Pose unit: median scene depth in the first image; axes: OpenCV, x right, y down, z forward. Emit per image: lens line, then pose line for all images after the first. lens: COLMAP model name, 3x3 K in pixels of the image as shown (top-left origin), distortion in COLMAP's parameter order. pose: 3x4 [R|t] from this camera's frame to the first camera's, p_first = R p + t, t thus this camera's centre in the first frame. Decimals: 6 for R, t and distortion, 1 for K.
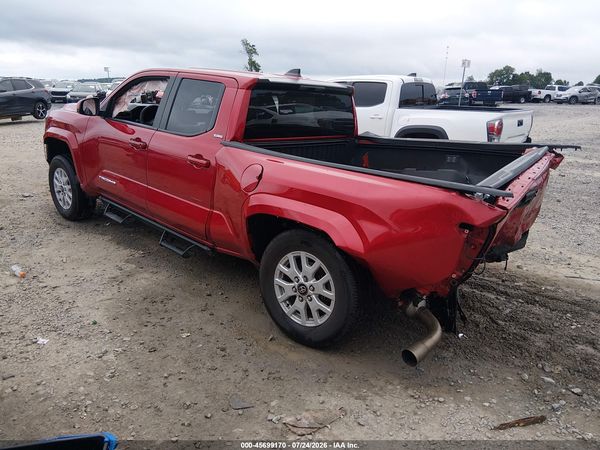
lens RADIAL K [[459.7, 0, 302.5], [0, 459.7, 224.1], [0, 0, 1]] dist [0.068070, -0.108442]
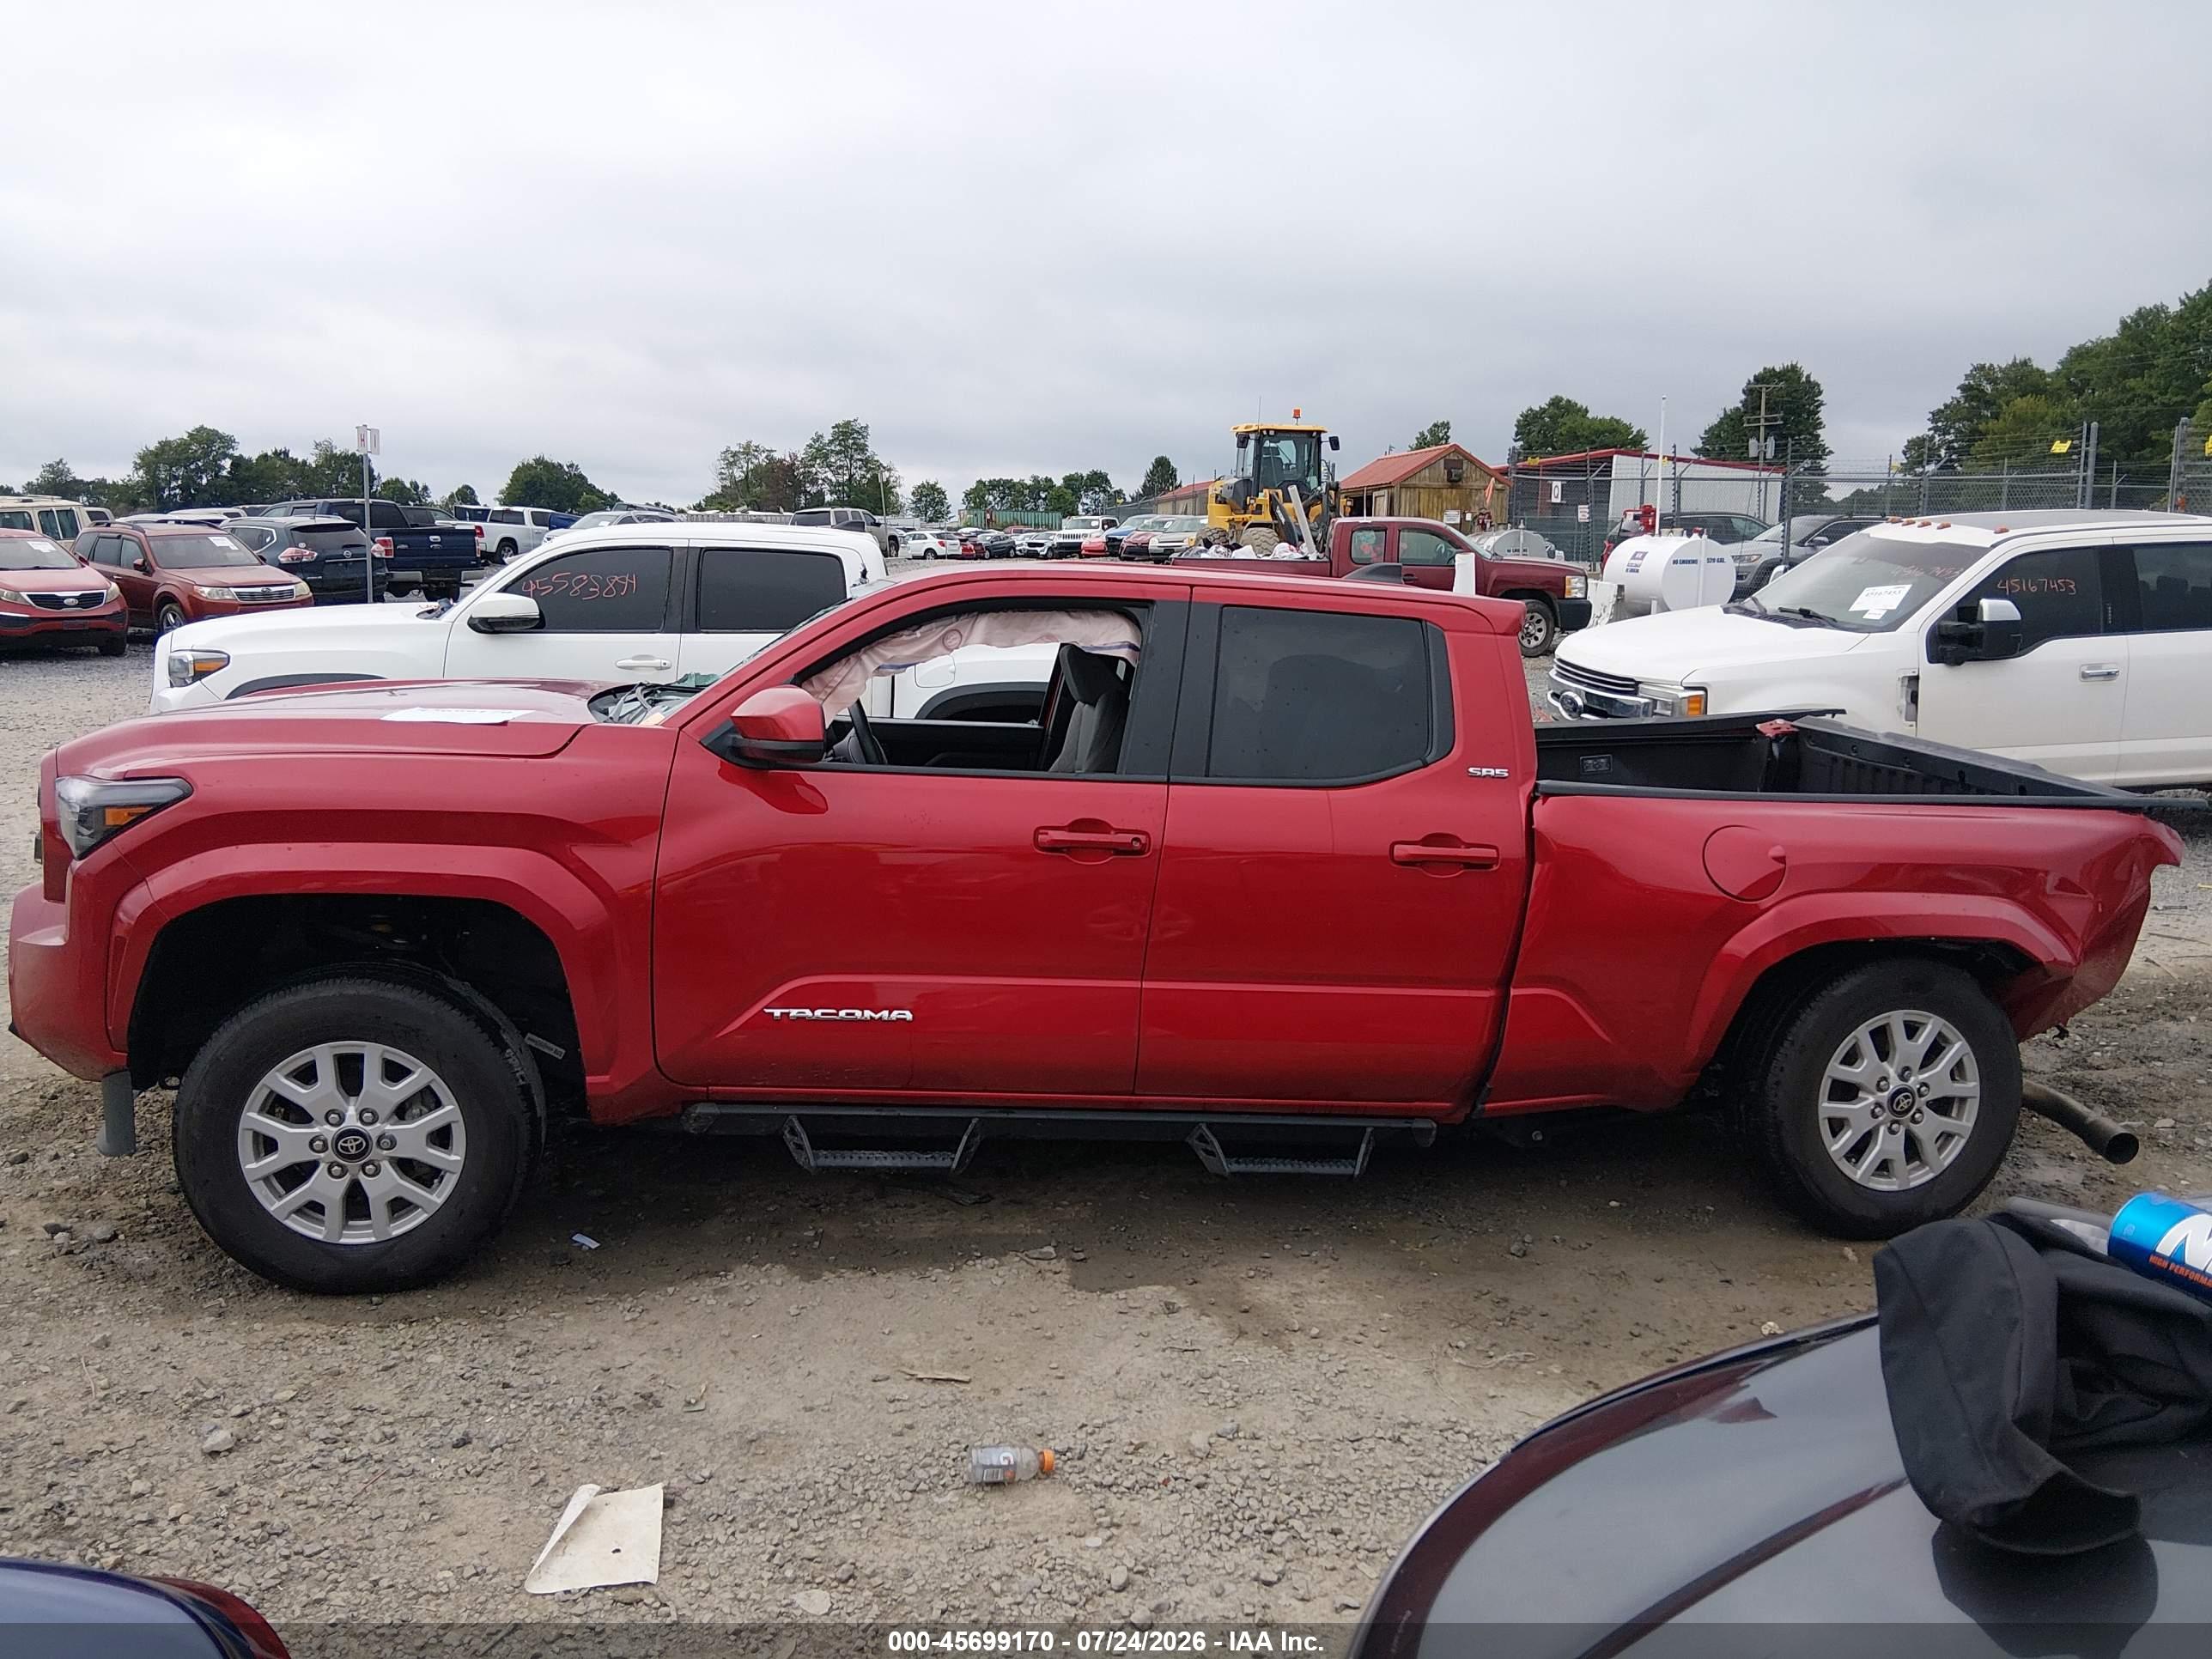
lens RADIAL K [[1694.7, 0, 1121.7], [0, 1694.7, 826.4], [0, 0, 1]] dist [0.068070, -0.108442]
pose [[0.616528, -0.140453, 0.774704, -1.189512], [0.216123, 0.976353, 0.005016, -0.194796], [-0.757089, 0.164339, 0.632304, 0.381461]]
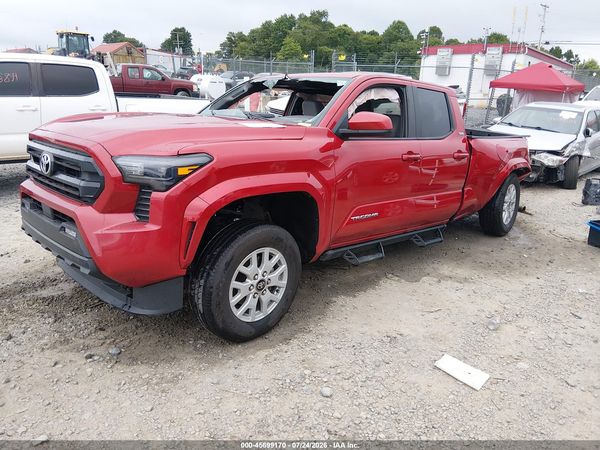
lens RADIAL K [[459.7, 0, 300.2], [0, 459.7, 226.3], [0, 0, 1]] dist [0.068070, -0.108442]
pose [[0.033166, -0.305514, 0.951610, -1.387938], [0.231912, 0.928499, 0.290012, -0.391996], [-0.972171, 0.211071, 0.101646, 1.230322]]
